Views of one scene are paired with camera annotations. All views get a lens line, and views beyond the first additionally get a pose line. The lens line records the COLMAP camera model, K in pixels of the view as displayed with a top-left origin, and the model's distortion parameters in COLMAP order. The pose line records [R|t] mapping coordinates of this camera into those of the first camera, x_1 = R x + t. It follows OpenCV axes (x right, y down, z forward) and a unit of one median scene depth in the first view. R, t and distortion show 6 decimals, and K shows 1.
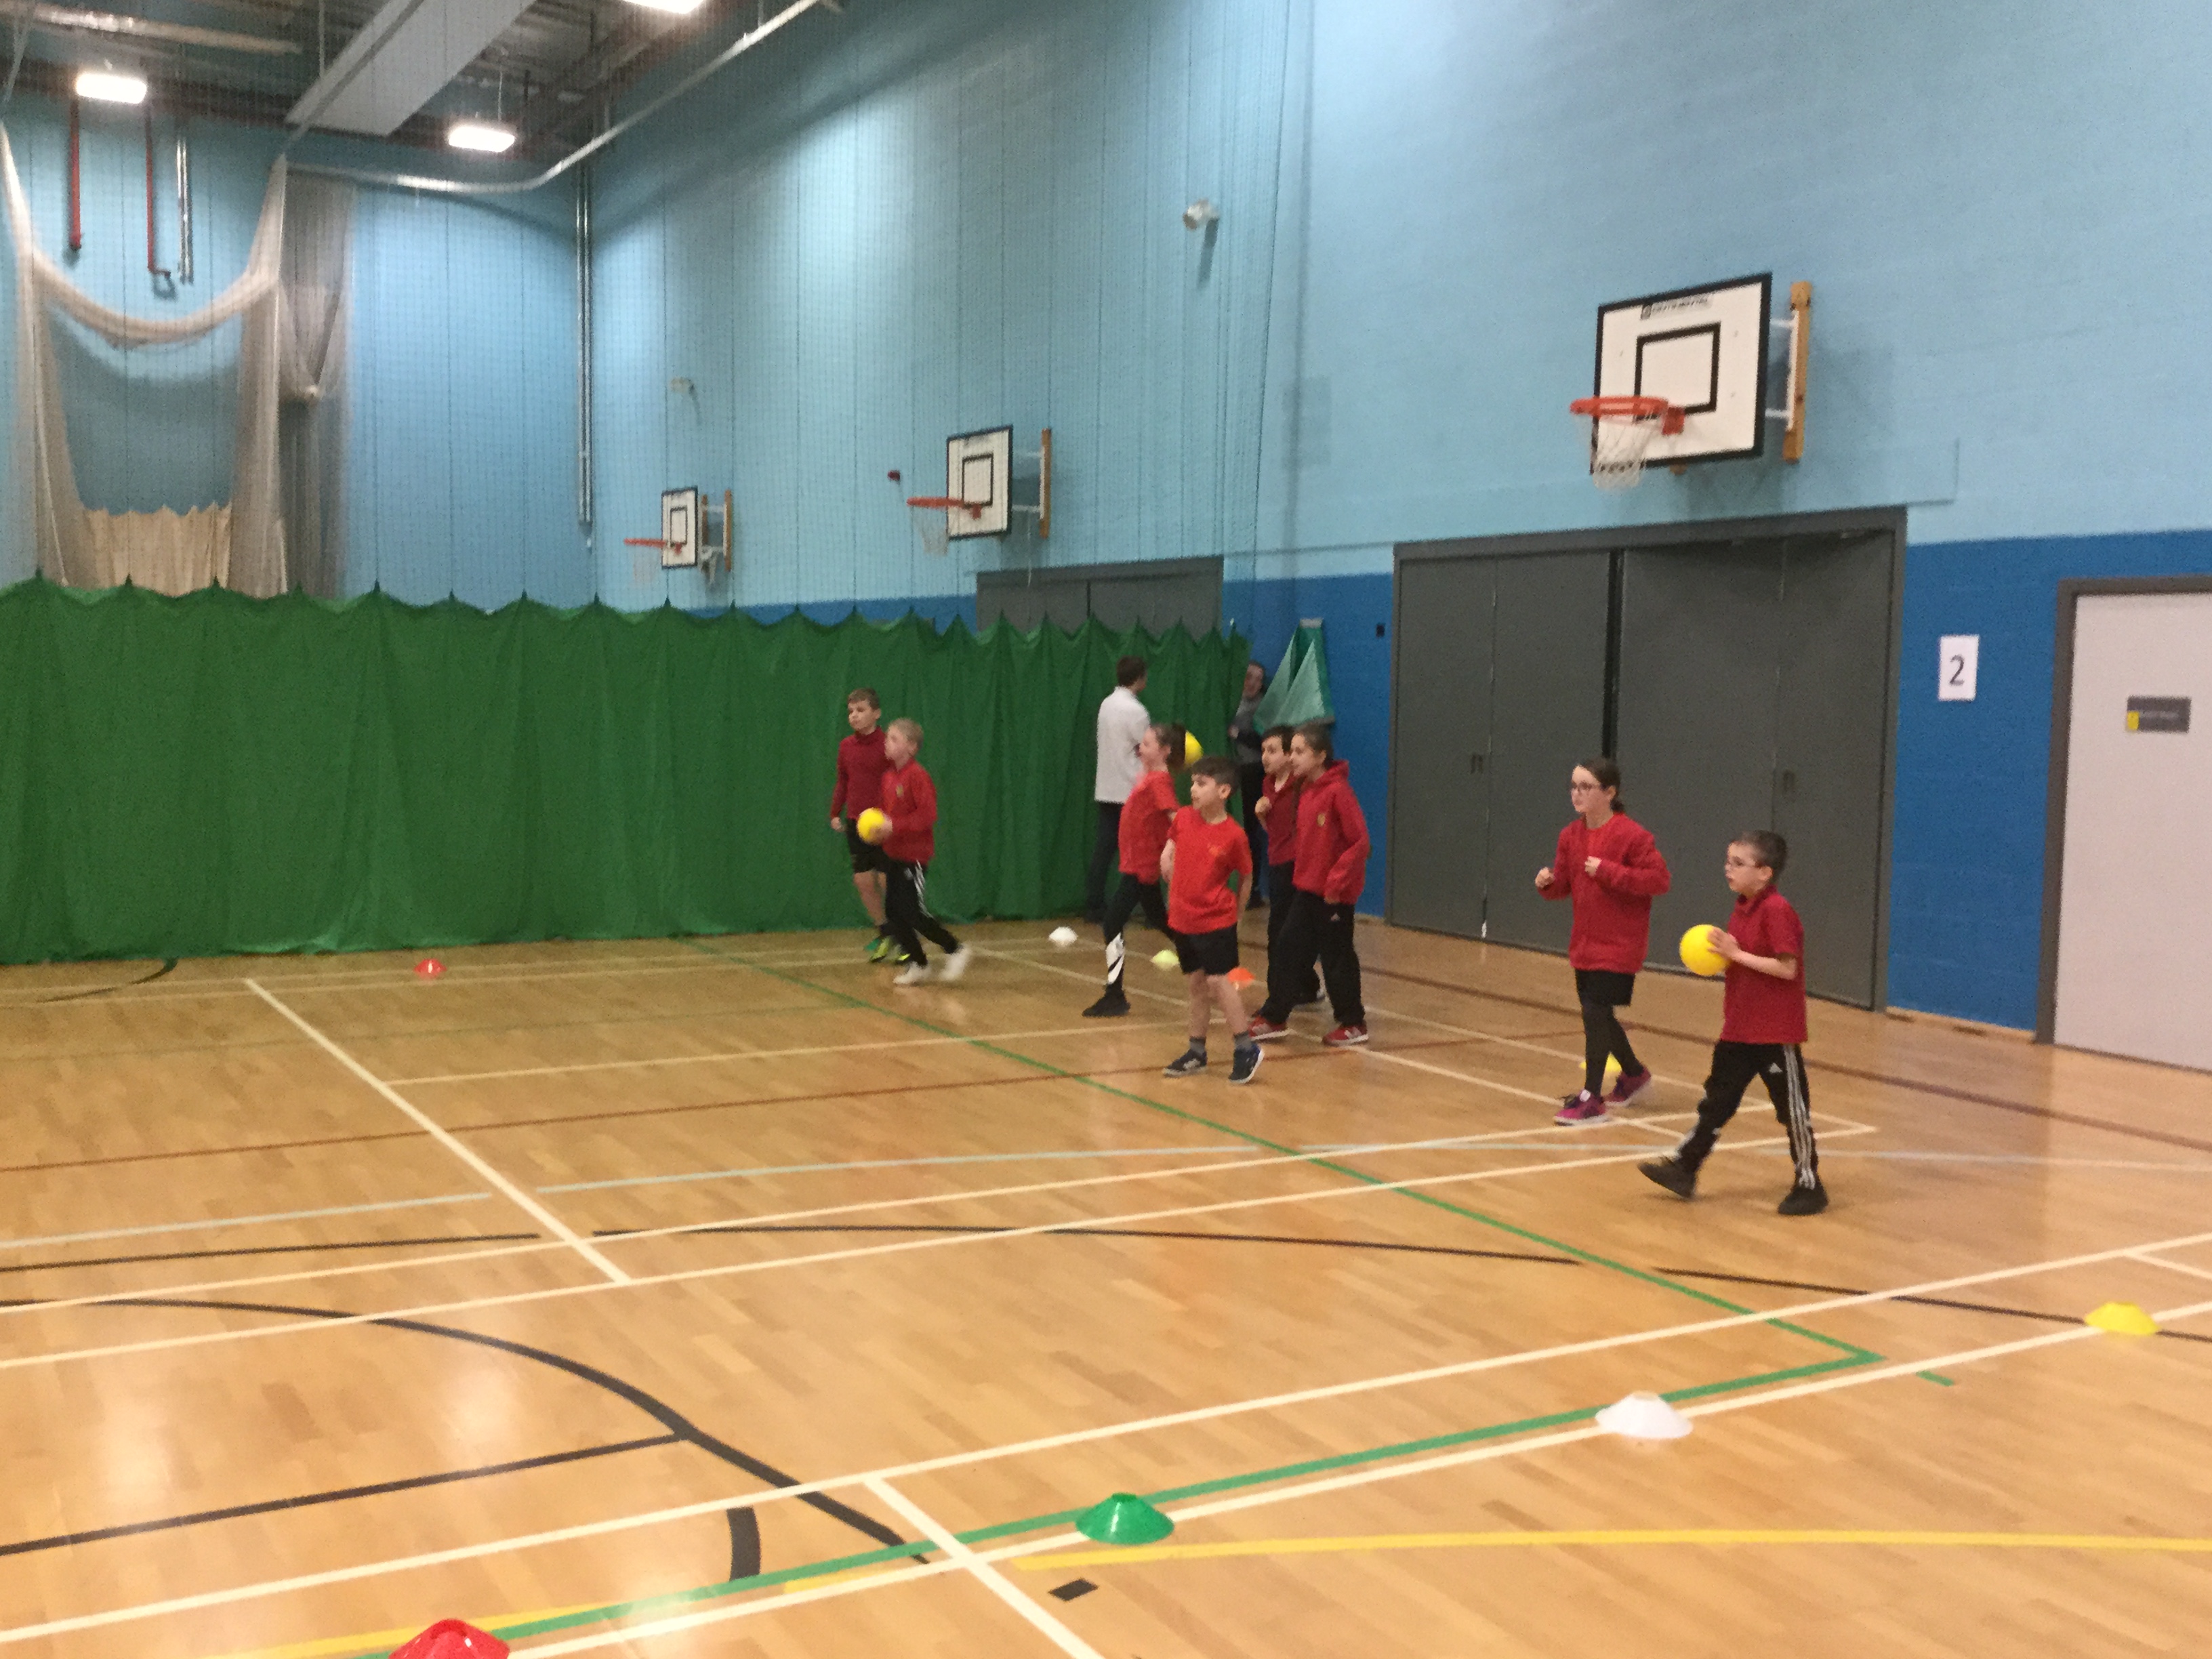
lens RADIAL K [[2157.4, 0, 1106.2], [0, 2157.4, 833.0], [0, 0, 1]] dist [0.134976, -0.271386]
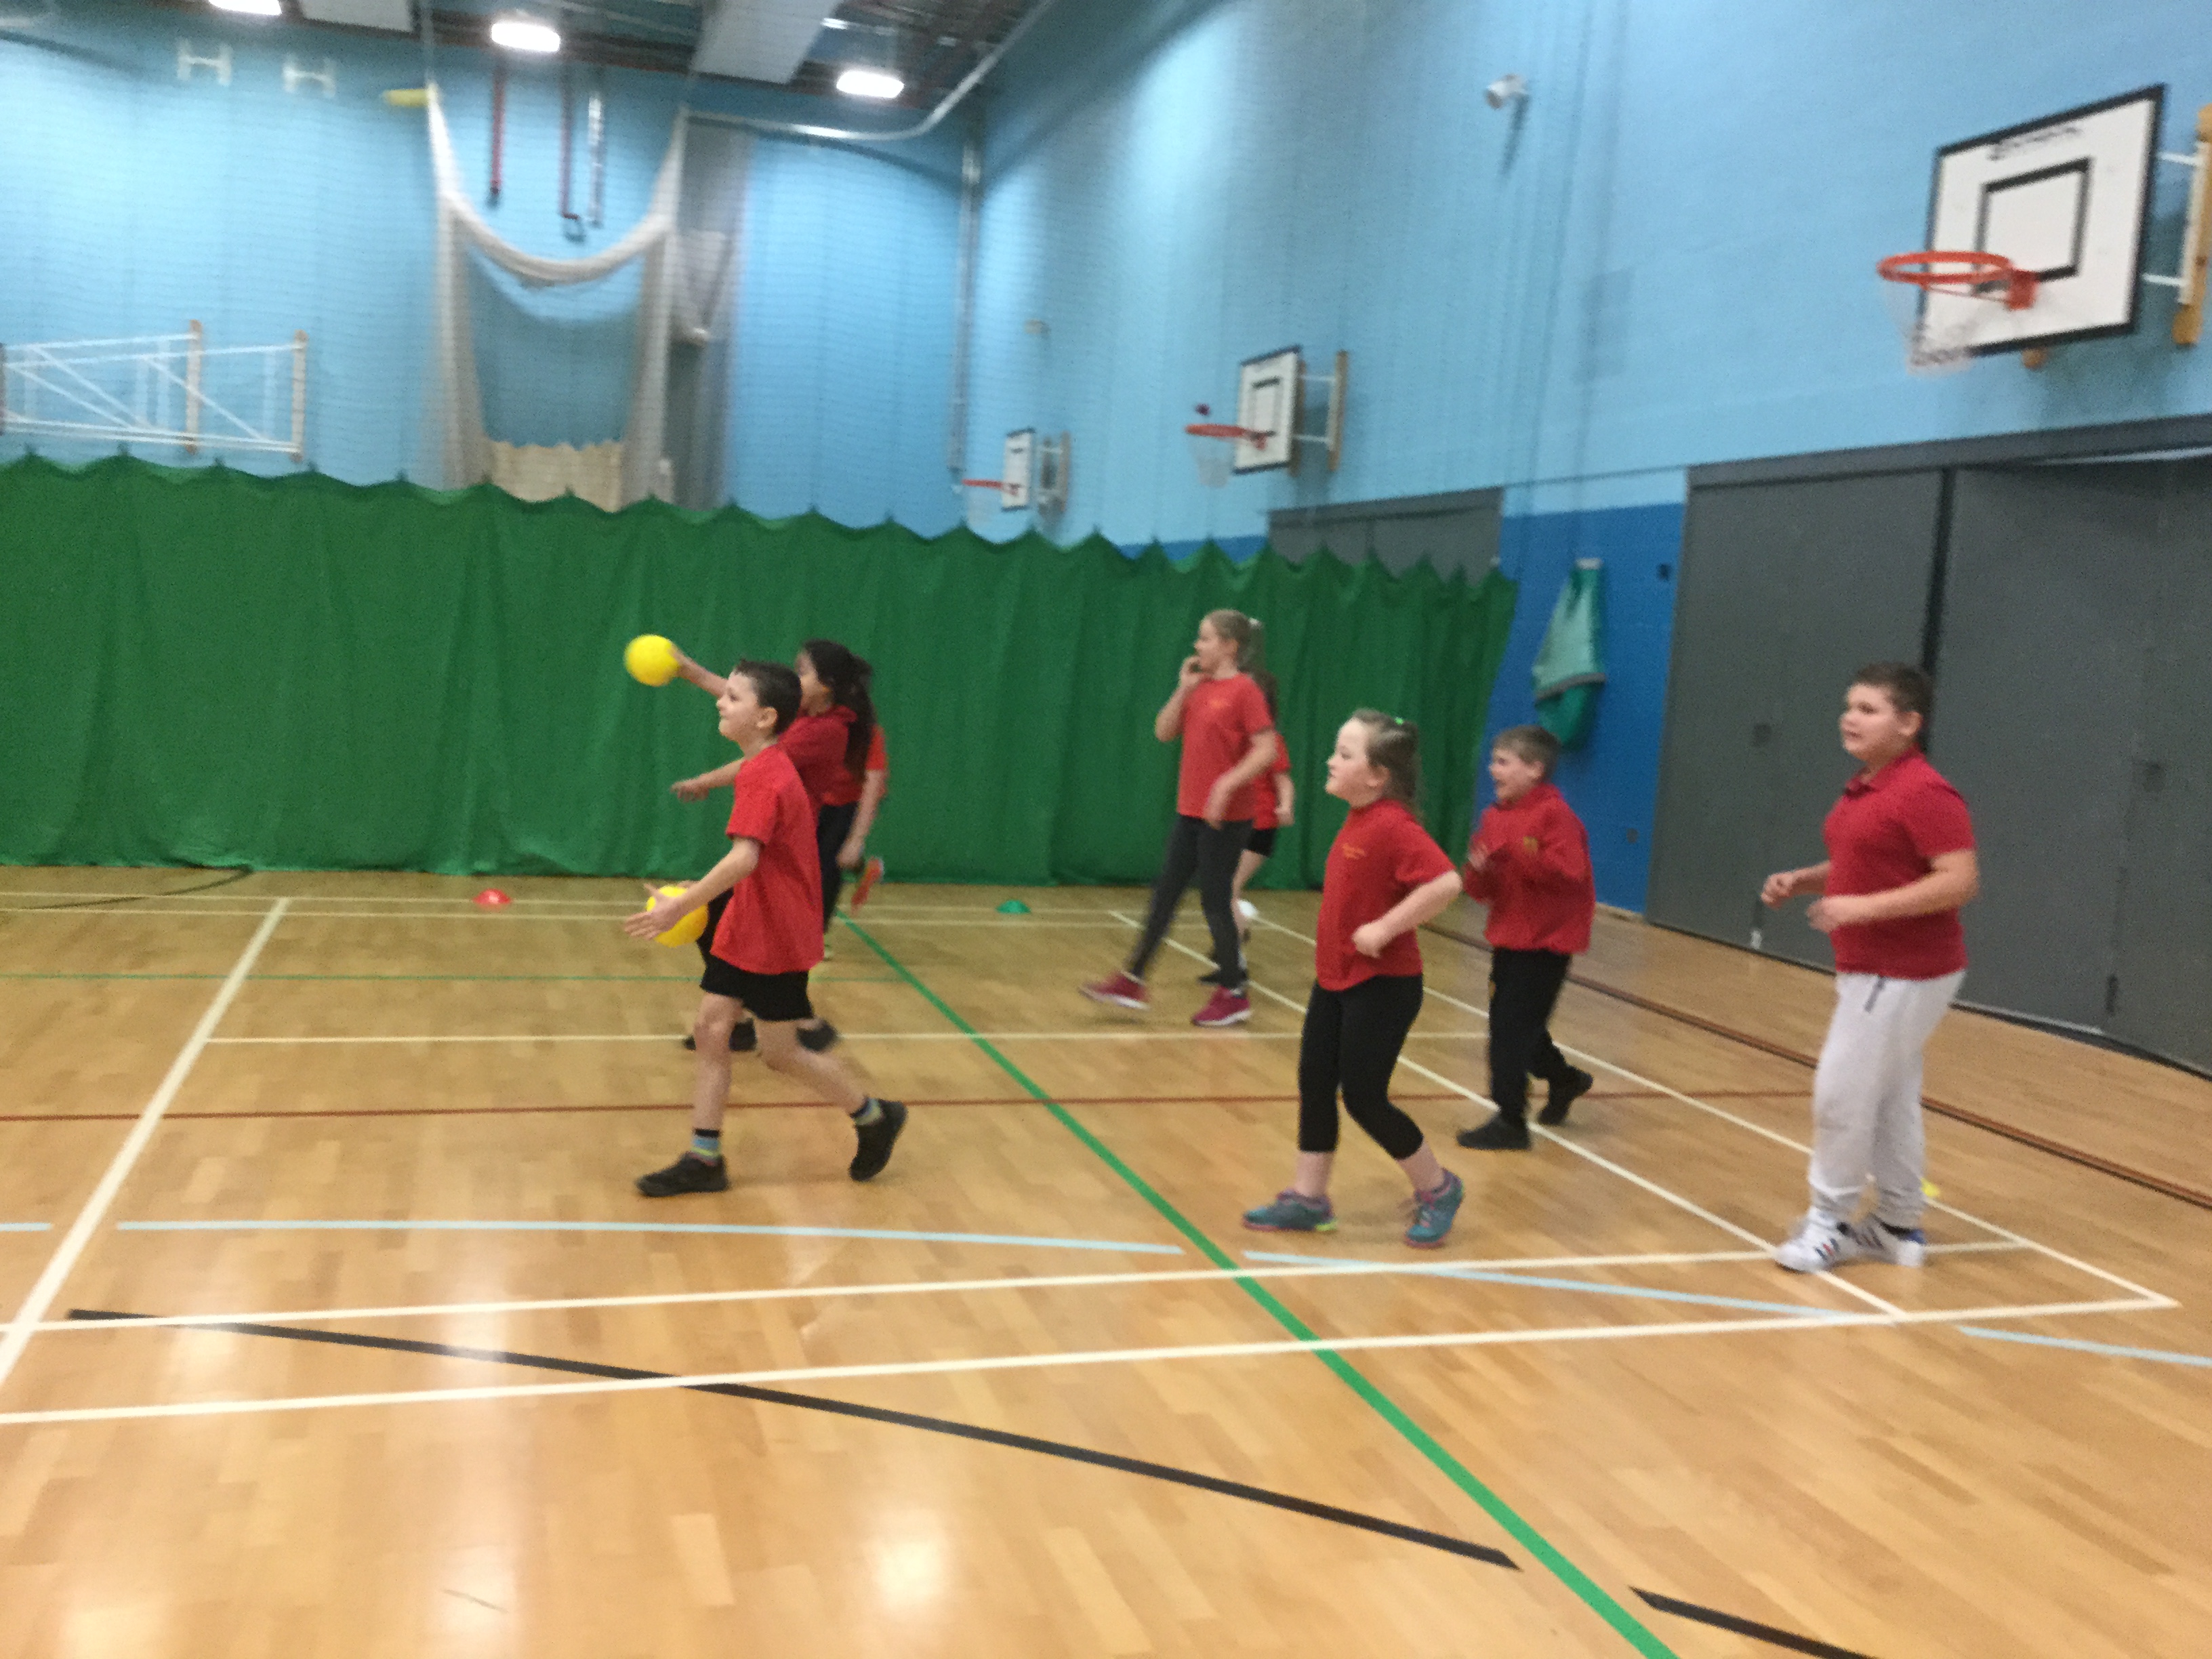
lens RADIAL K [[1996.9, 0, 1116.0], [0, 1996.9, 828.9], [0, 0, 1]] dist [0.119098, -0.248986]
pose [[0.974966, 0.060256, -0.214035, 0.118705], [-0.056368, 0.998116, 0.024227, -0.001554], [0.215092, -0.011555, 0.976525, 0.249253]]
